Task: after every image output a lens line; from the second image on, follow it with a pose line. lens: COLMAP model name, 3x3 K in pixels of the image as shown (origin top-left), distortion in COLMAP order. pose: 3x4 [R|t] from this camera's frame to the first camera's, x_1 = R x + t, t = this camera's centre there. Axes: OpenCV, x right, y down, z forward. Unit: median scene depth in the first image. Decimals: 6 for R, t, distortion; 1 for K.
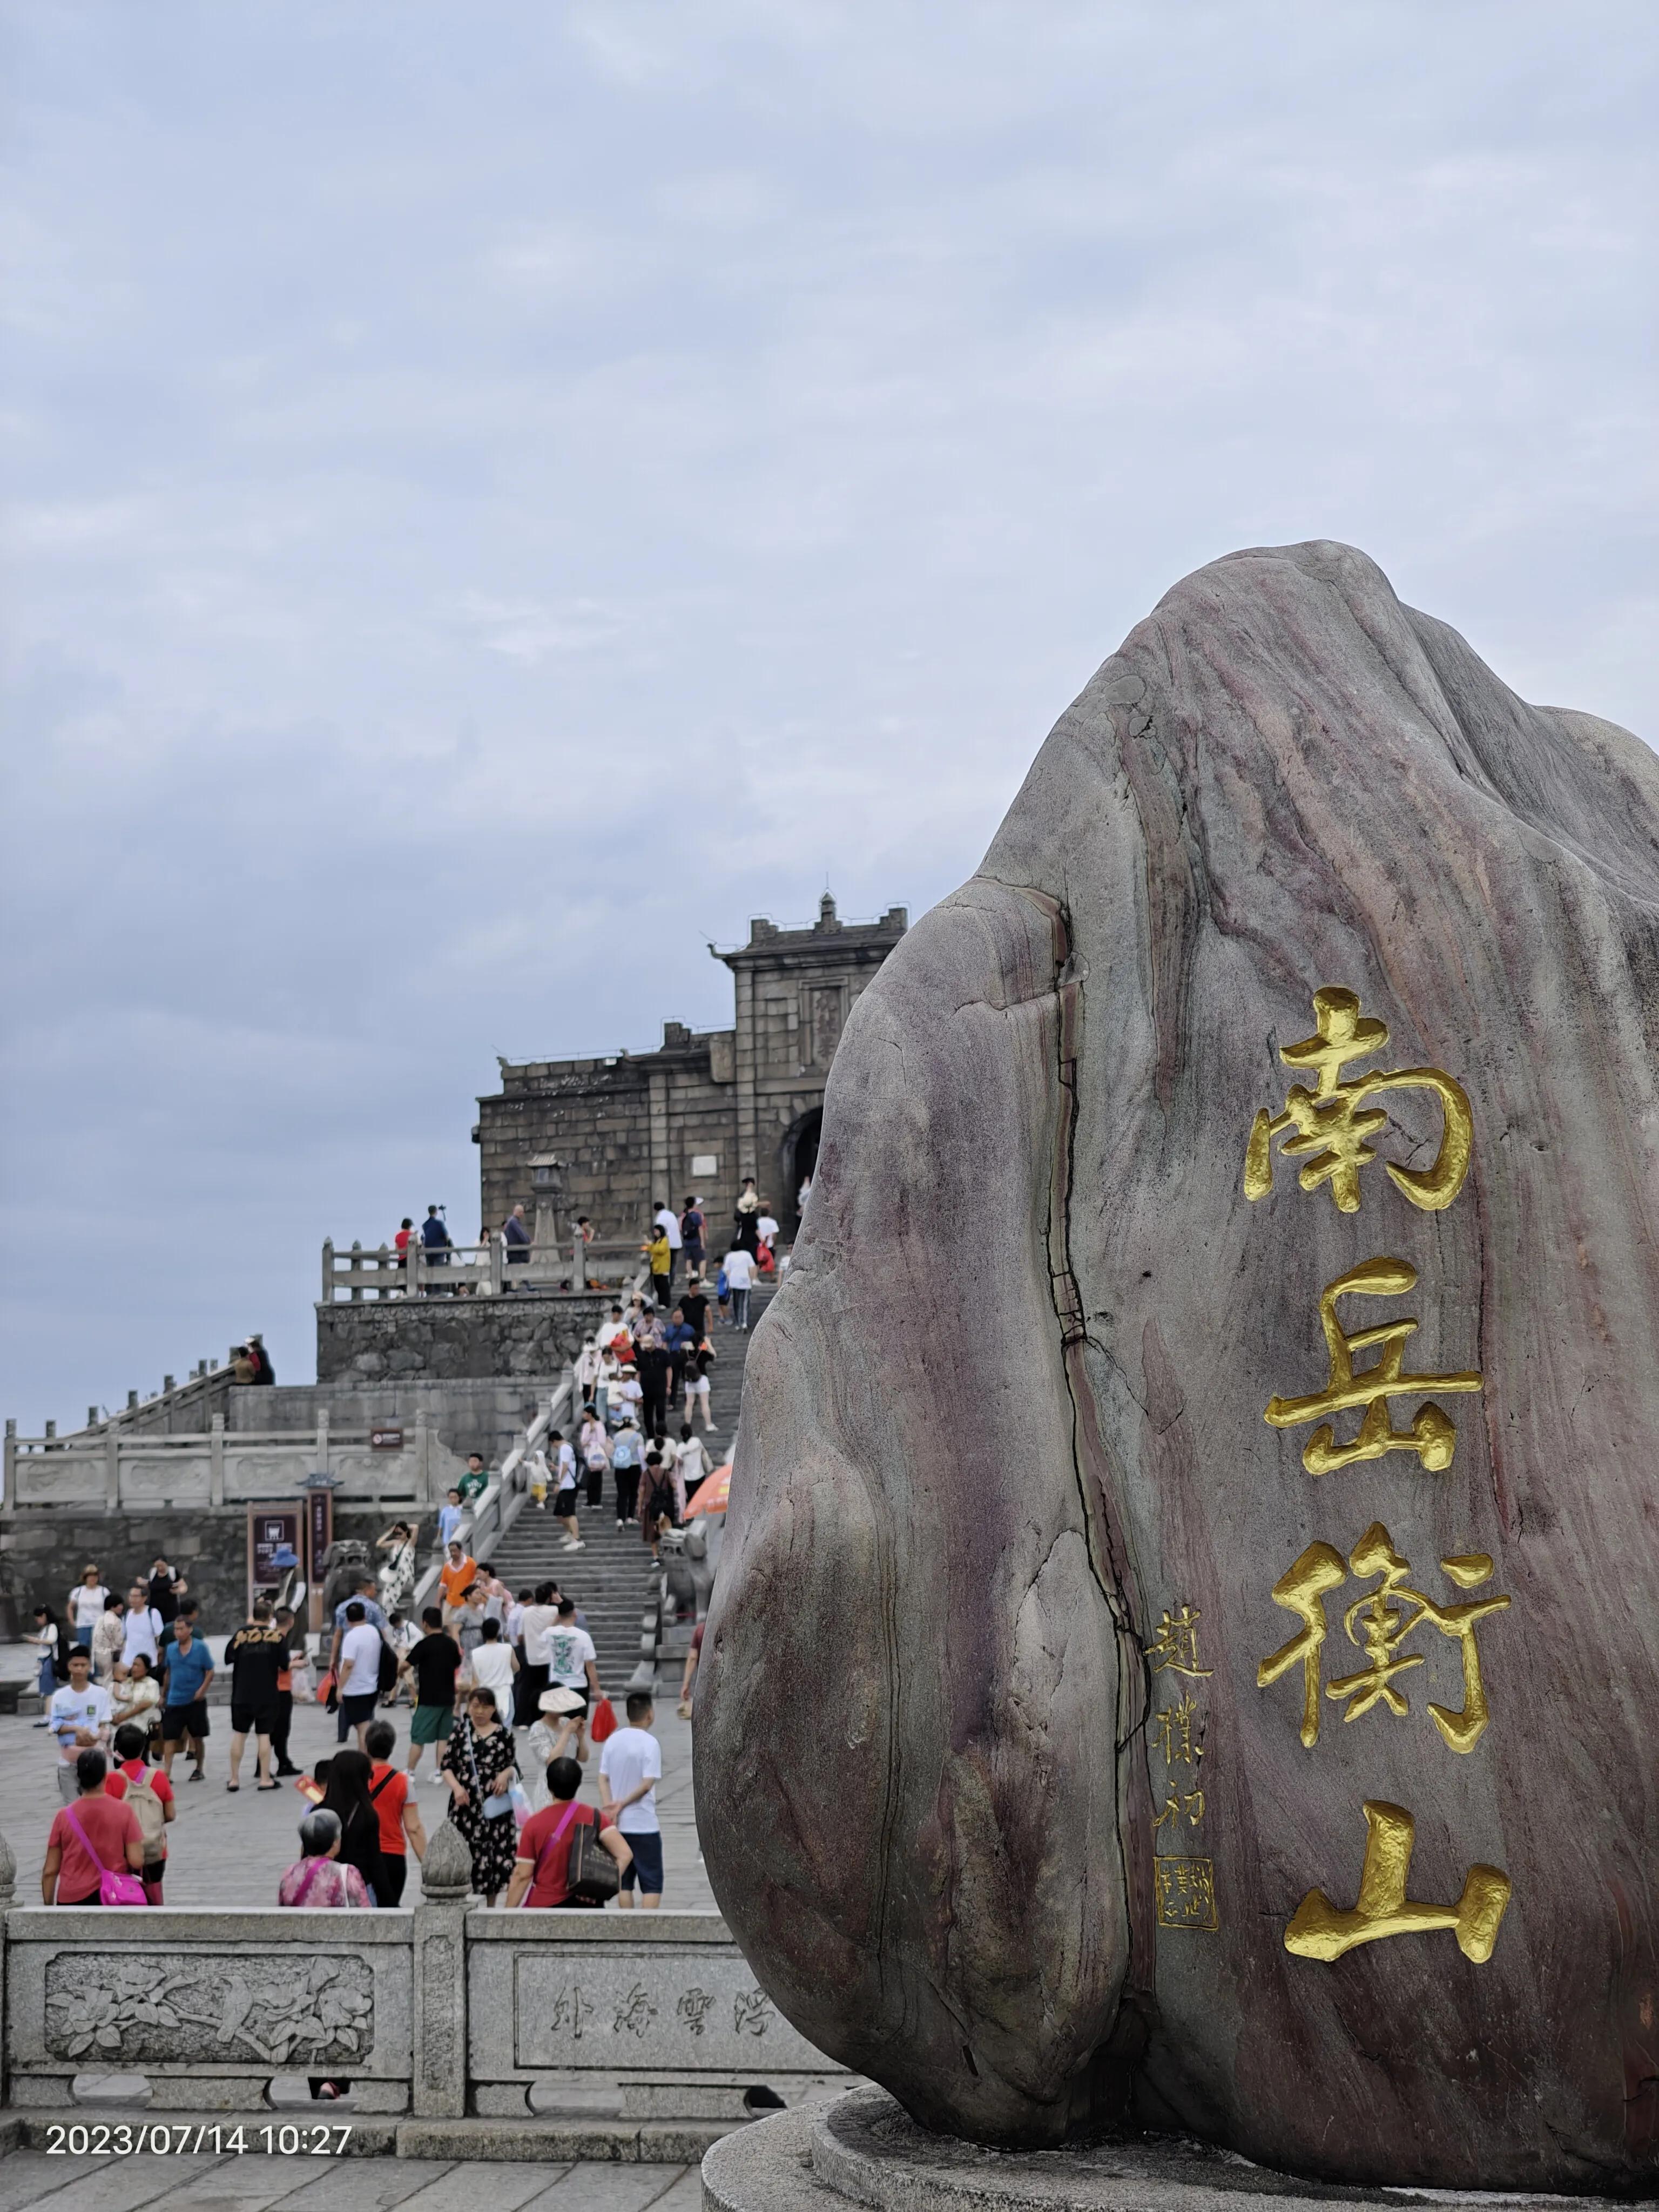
lens RADIAL K [[3315.4, 0, 829.5], [0, 3315.4, 1106.0], [0, 0, 1]] dist [-0.028098, -0.088297]
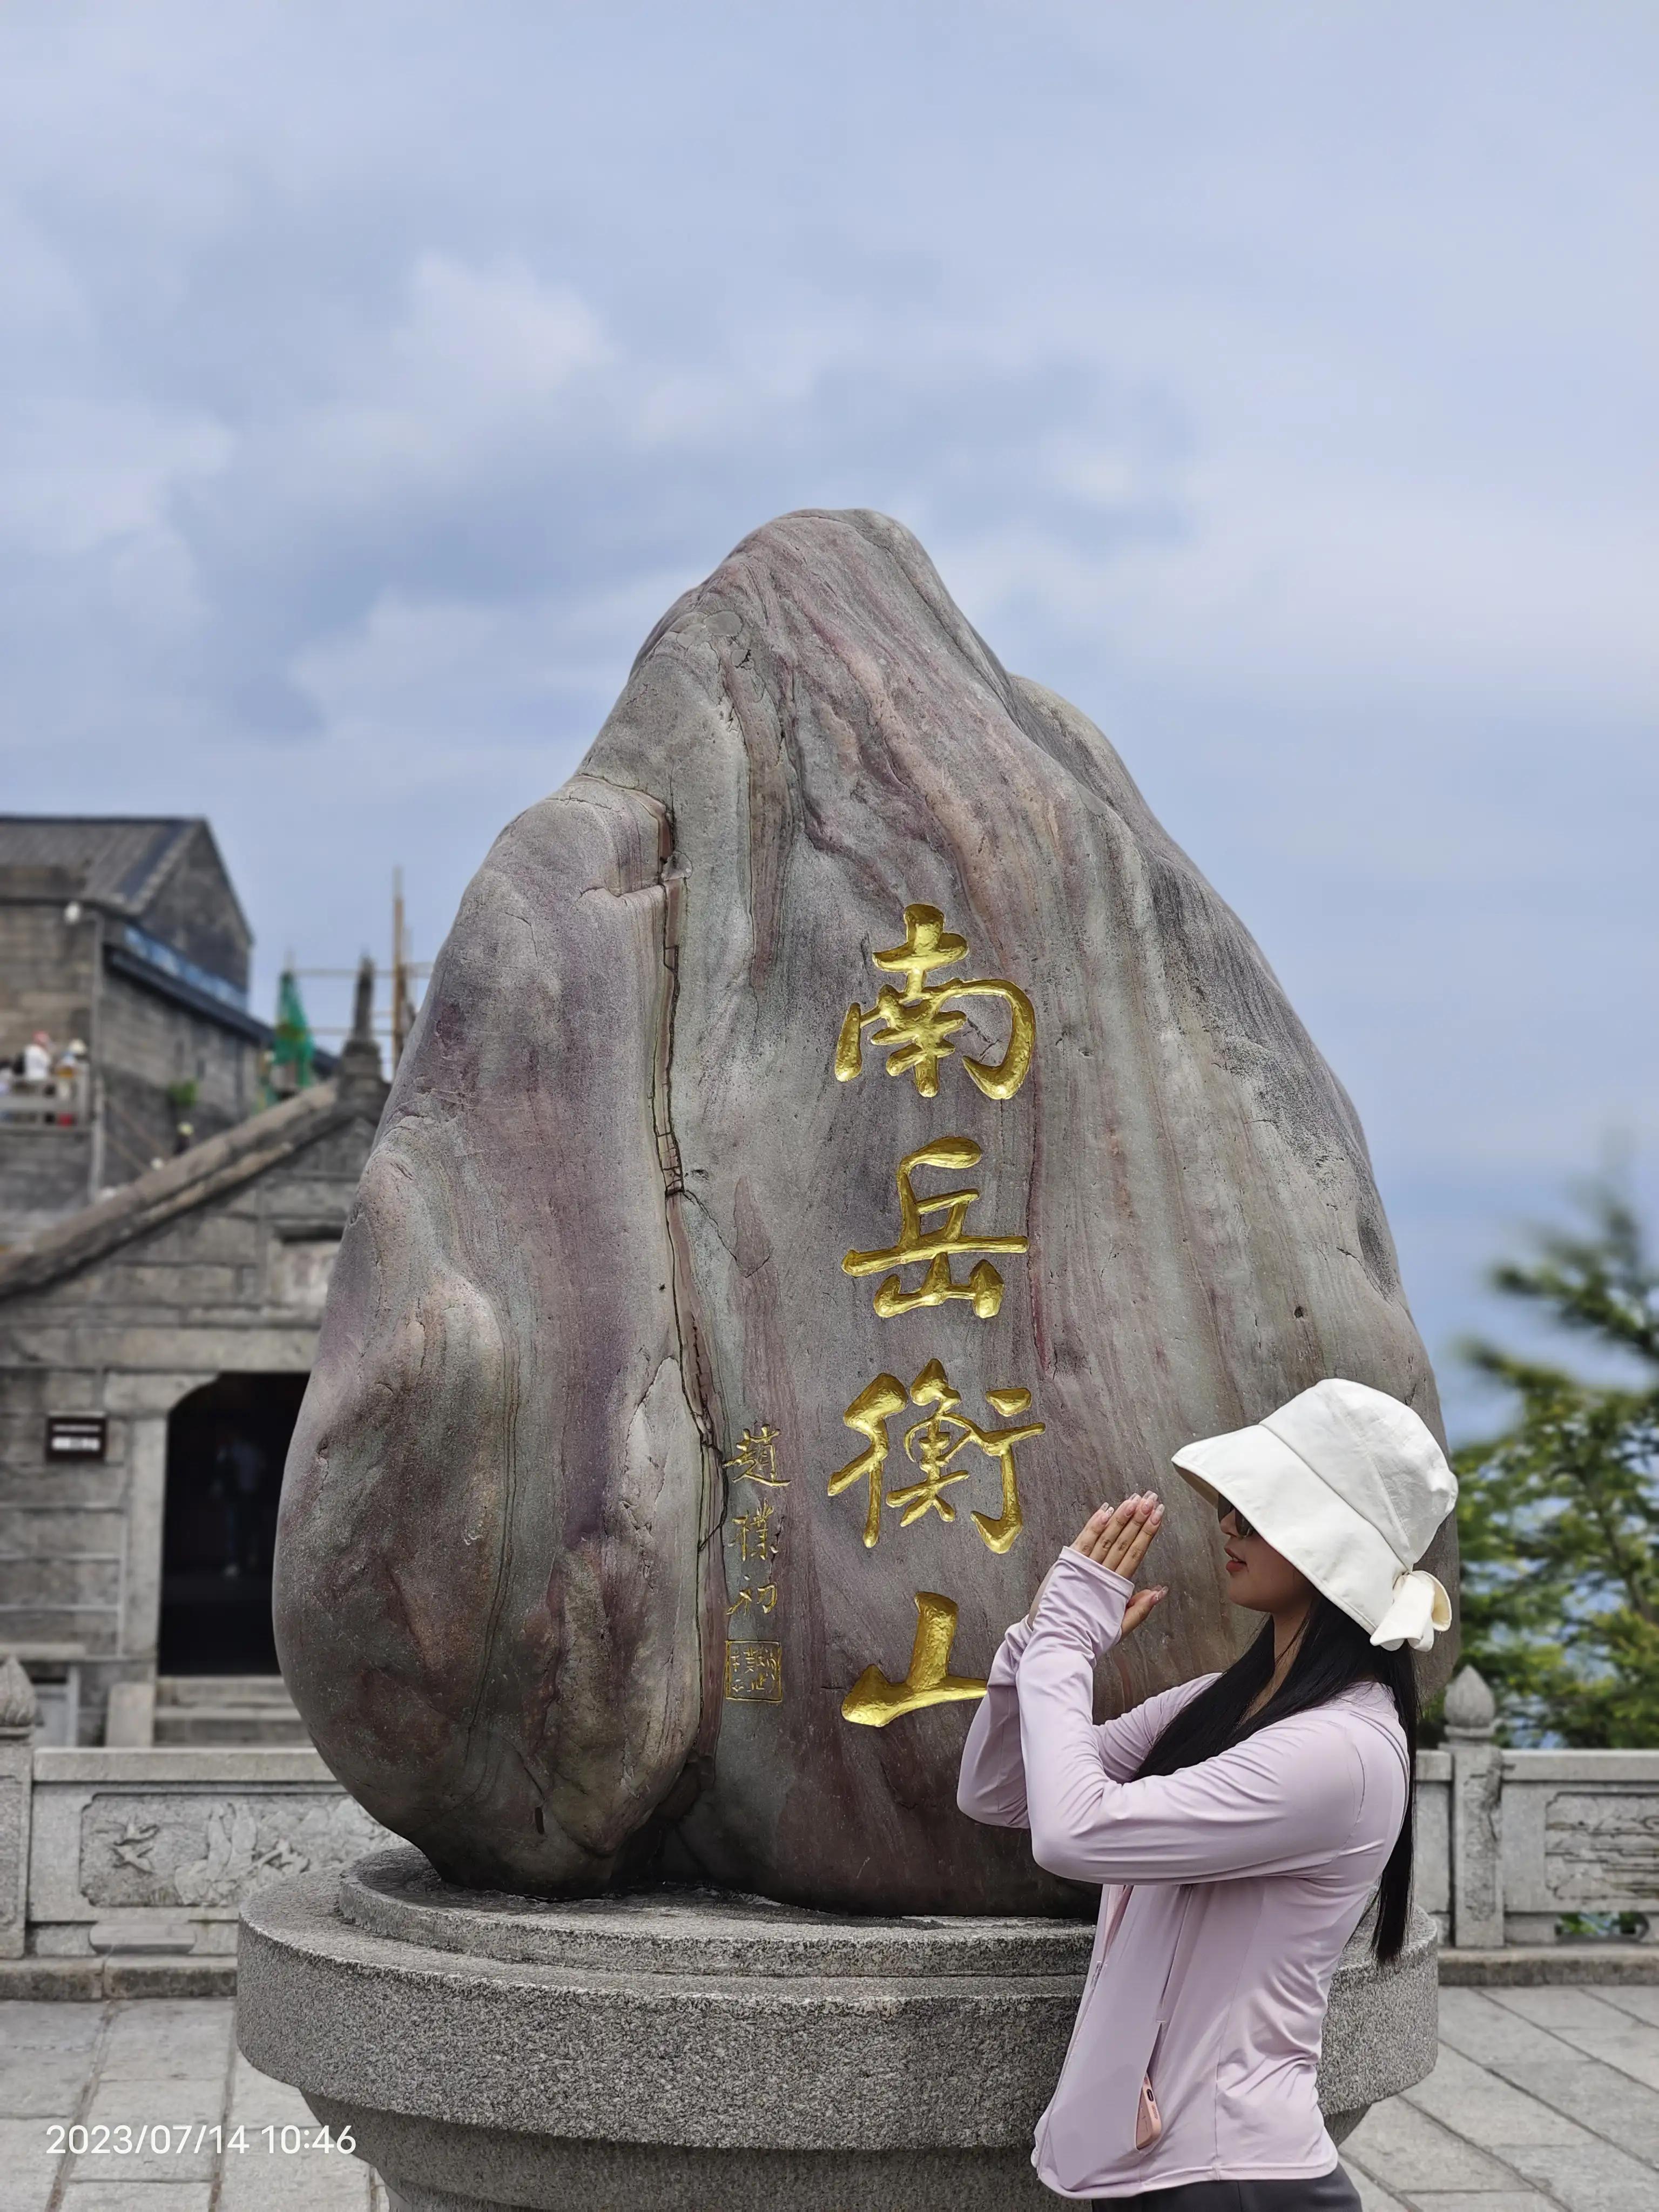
lens RADIAL K [[3315.4, 0, 829.5], [0, 3315.4, 1106.0], [0, 0, 1]] dist [-0.028098, -0.088297]
pose [[0.925835, 0.061393, 0.372909, -0.309118], [-0.076467, 0.996740, 0.025751, 0.007557], [-0.370112, -0.052357, 0.927511, -0.079173]]
